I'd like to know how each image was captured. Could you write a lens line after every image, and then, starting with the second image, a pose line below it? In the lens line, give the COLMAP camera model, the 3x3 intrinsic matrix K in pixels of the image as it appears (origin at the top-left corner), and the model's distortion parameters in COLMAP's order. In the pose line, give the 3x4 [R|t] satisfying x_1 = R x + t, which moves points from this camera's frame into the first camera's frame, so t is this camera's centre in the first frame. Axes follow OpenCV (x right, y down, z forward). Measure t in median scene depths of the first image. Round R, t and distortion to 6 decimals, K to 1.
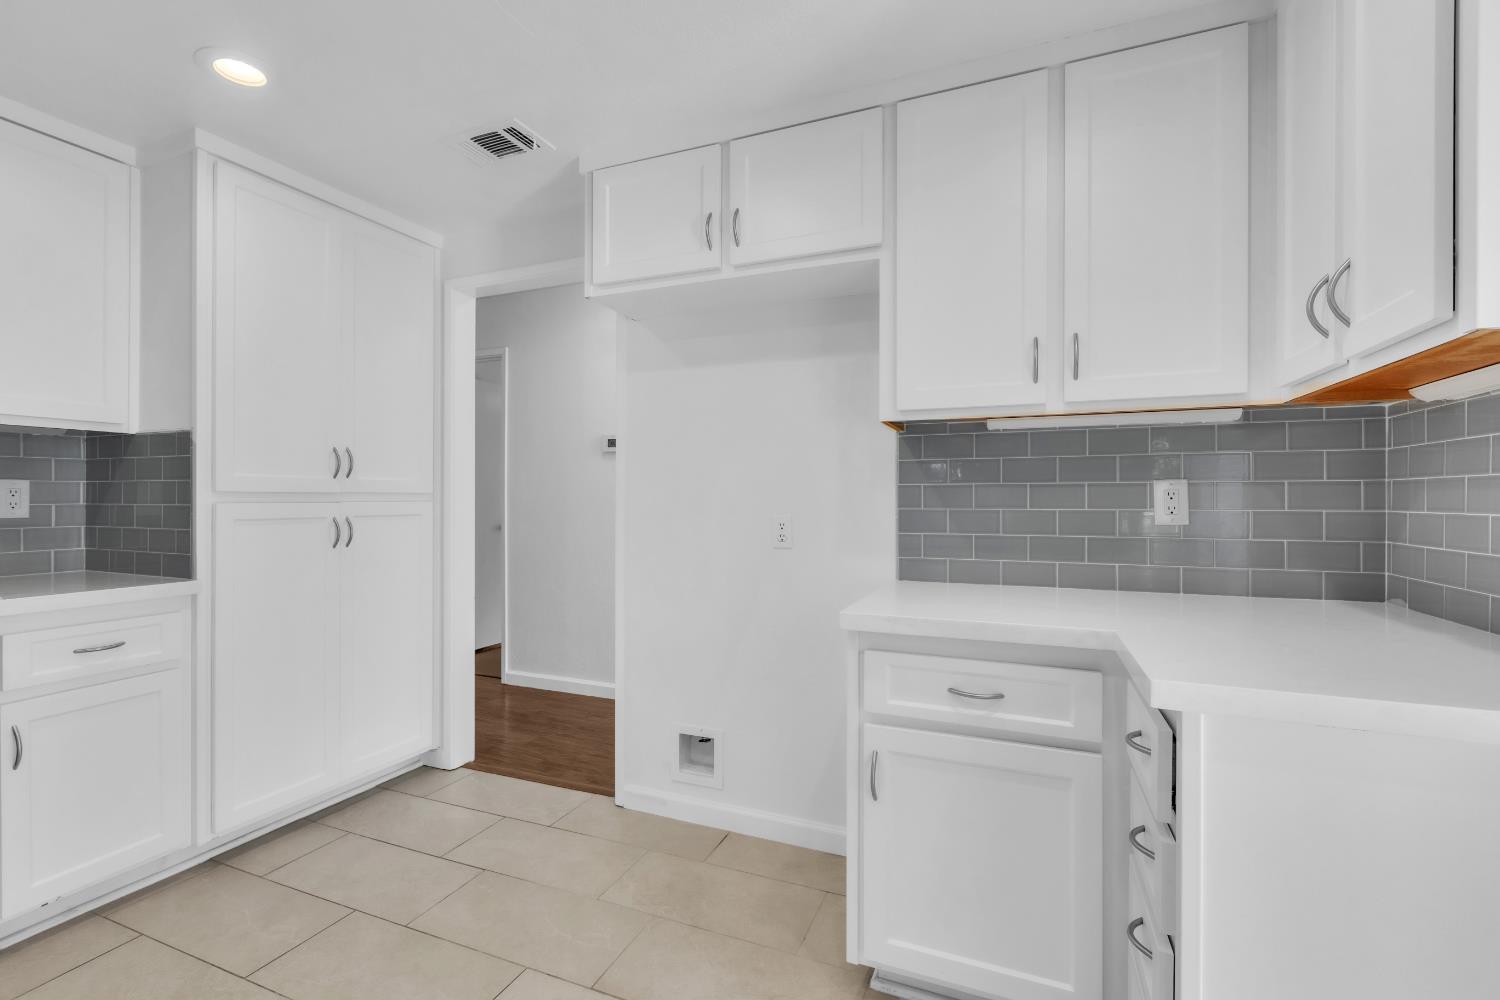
lens RADIAL K [[683.3, 0, 745.4], [0, 683.3, 500.1], [0, 0, 1]] dist [0.004074, -0.001528]
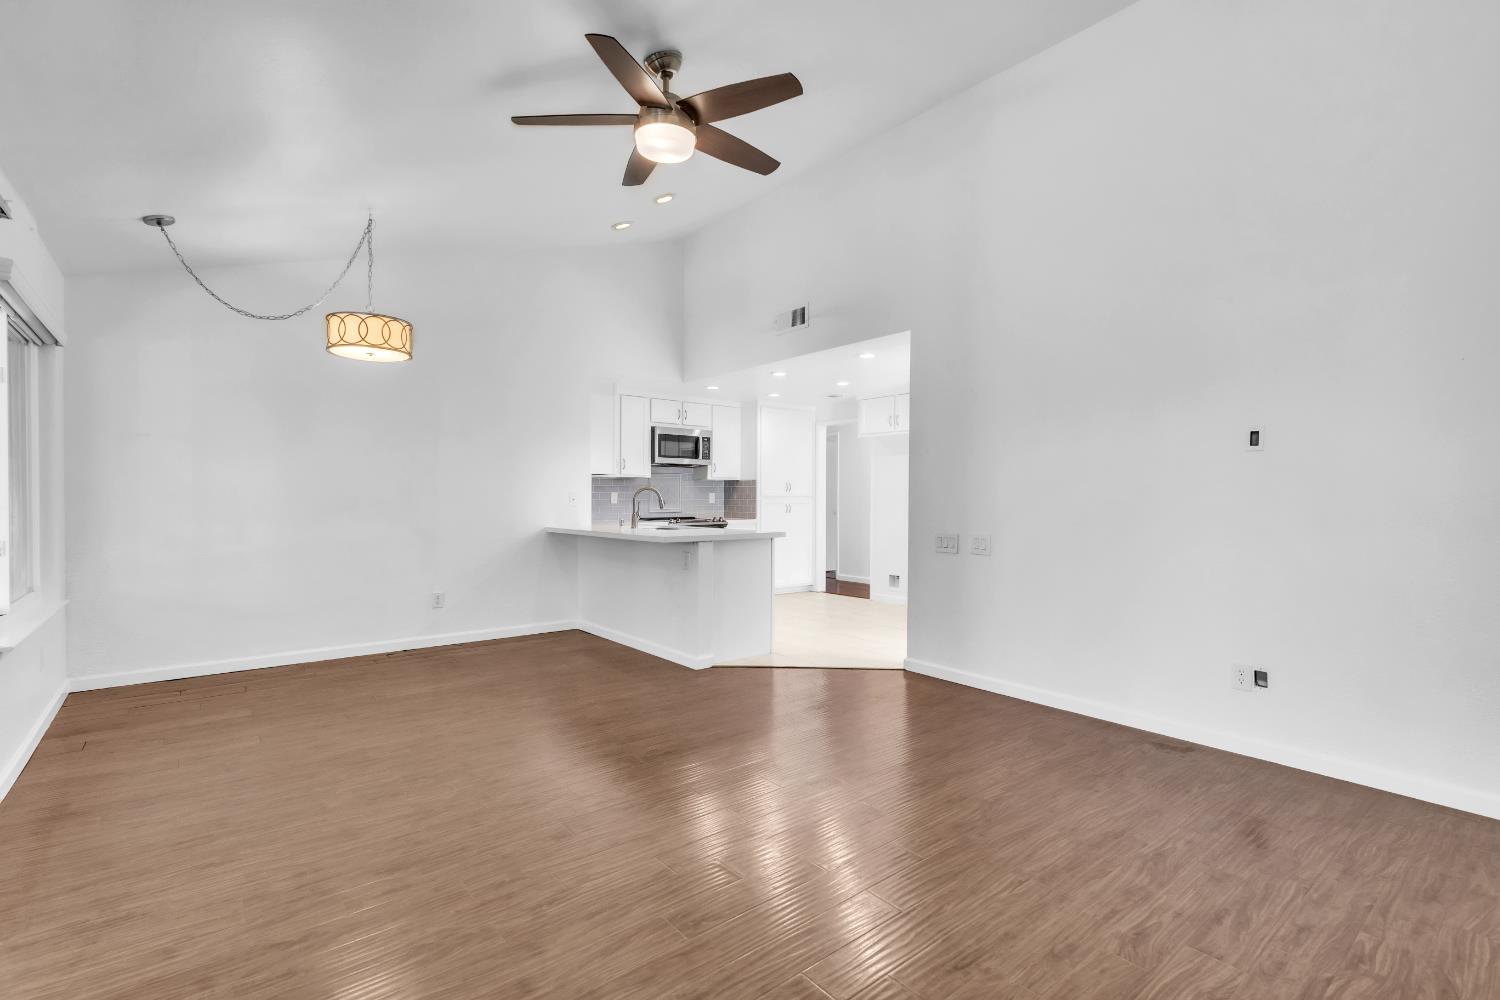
lens RADIAL K [[683.3, 0, 735.3], [0, 683.3, 499.7], [0, 0, 1]] dist [0.004074, -0.001528]
pose [[0.877207, 0.000643, -0.480111, 0.755431], [-0.003781, 0.999977, -0.005567, 0.024840], [0.480097, 0.006699, 0.877190, -1.984267]]
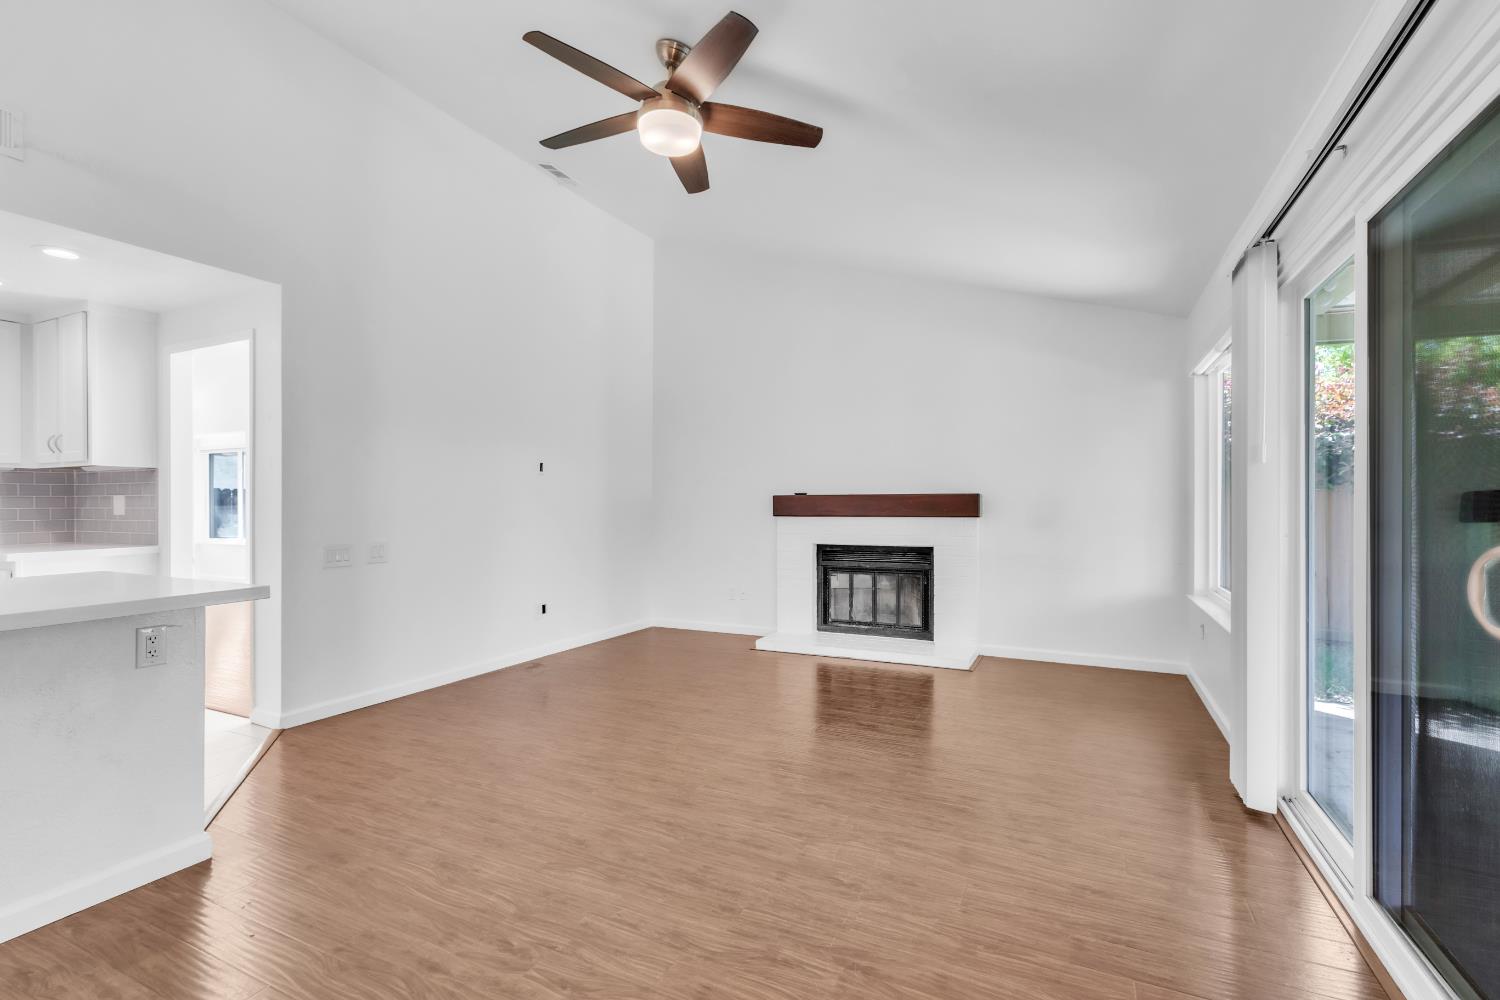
lens RADIAL K [[683.3, 0, 738.4], [0, 683.3, 501.0], [0, 0, 1]] dist [0.004074, -0.001528]
pose [[0.063404, -0.002413, 0.997985, -1.059083], [0.009671, 0.999952, 0.001803, 0.006145], [-0.997941, 0.009537, 0.063424, -1.182635]]
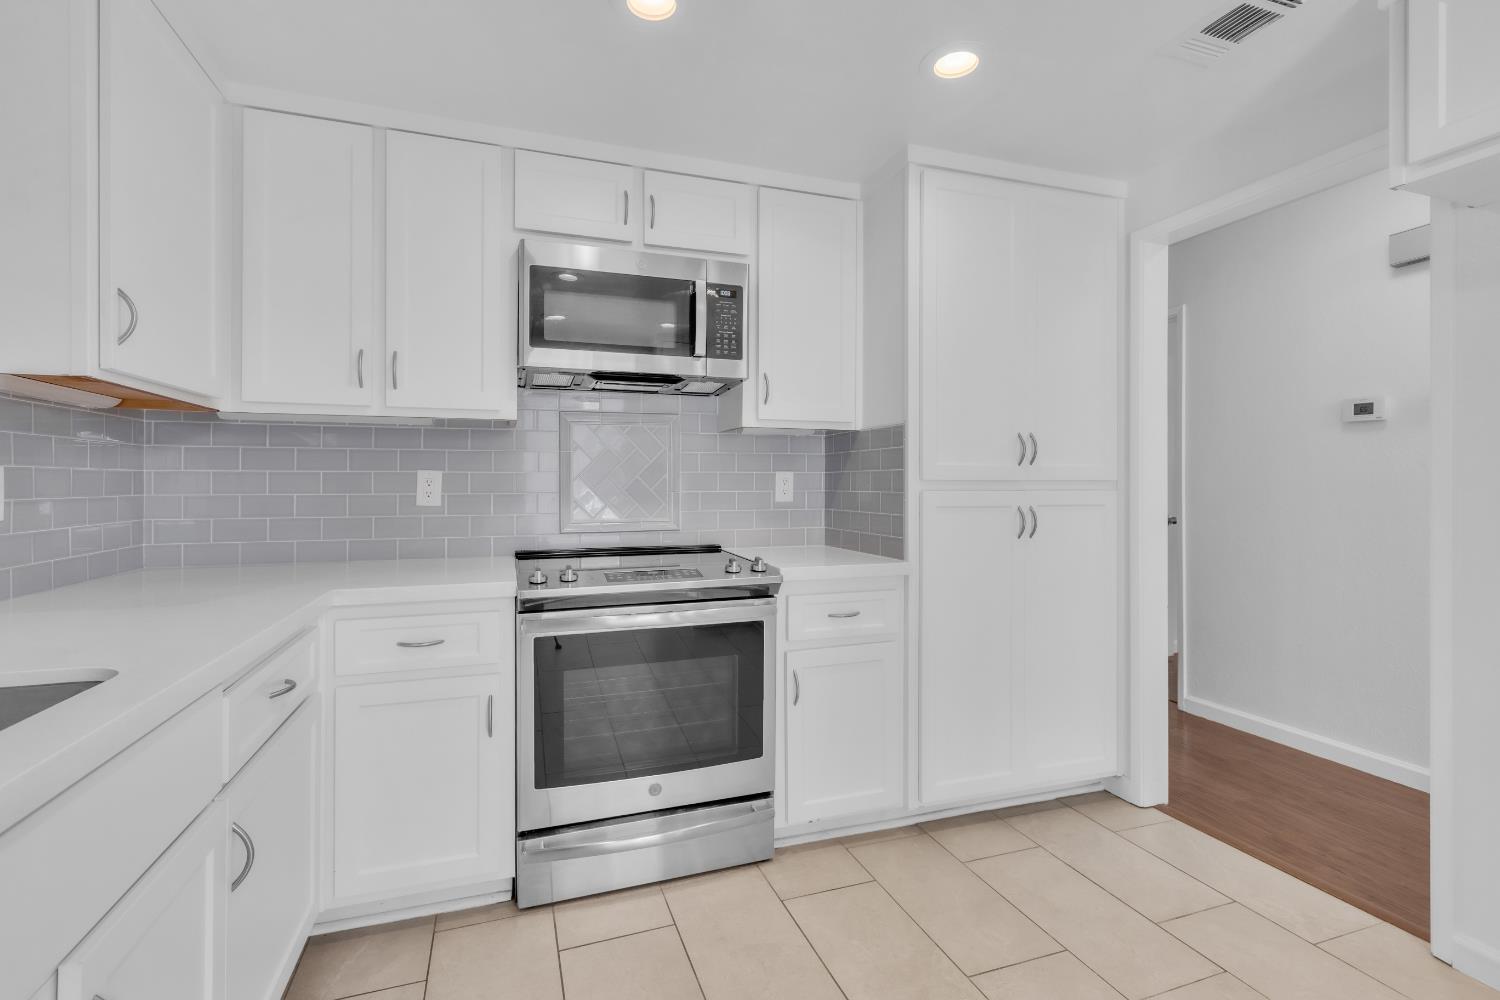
lens RADIAL K [[683.3, 0, 729.4], [0, 683.3, 482.2], [0, 0, 1]] dist [0.004074, -0.001528]
pose [[0.663397, -0.004158, -0.748256, -0.154230], [-0.002717, 0.999965, -0.007965, 0.000237], [0.748263, 0.007317, 0.663362, 0.062576]]
